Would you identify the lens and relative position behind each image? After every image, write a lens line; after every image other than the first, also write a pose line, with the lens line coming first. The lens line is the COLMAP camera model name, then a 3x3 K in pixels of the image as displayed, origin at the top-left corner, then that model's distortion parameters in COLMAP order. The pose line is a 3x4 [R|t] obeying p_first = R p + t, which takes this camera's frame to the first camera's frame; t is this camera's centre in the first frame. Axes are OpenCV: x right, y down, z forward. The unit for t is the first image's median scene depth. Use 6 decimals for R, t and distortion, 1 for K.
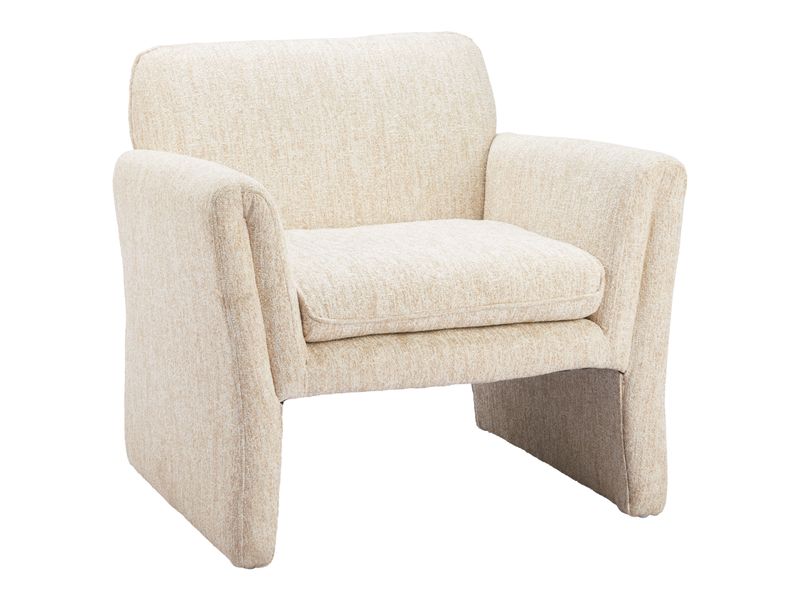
lens RADIAL K [[1976.3, 0, 400.0], [0, 1976.3, 300.0], [0, 0, 1]] dist [0.140101, 0.015082]
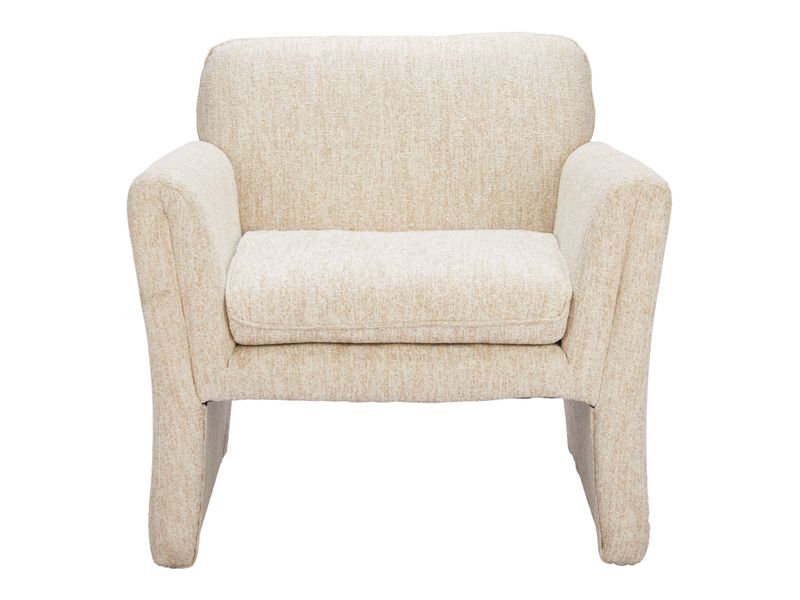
lens RADIAL K [[1976.3, 0, 400.0], [0, 1976.3, 300.0], [0, 0, 1]] dist [0.140101, 0.015082]
pose [[0.936000, 0.074913, -0.343937, 0.341821], [-0.073582, 0.997145, 0.016940, -0.021796], [0.344224, 0.009452, 0.938840, 0.101283]]
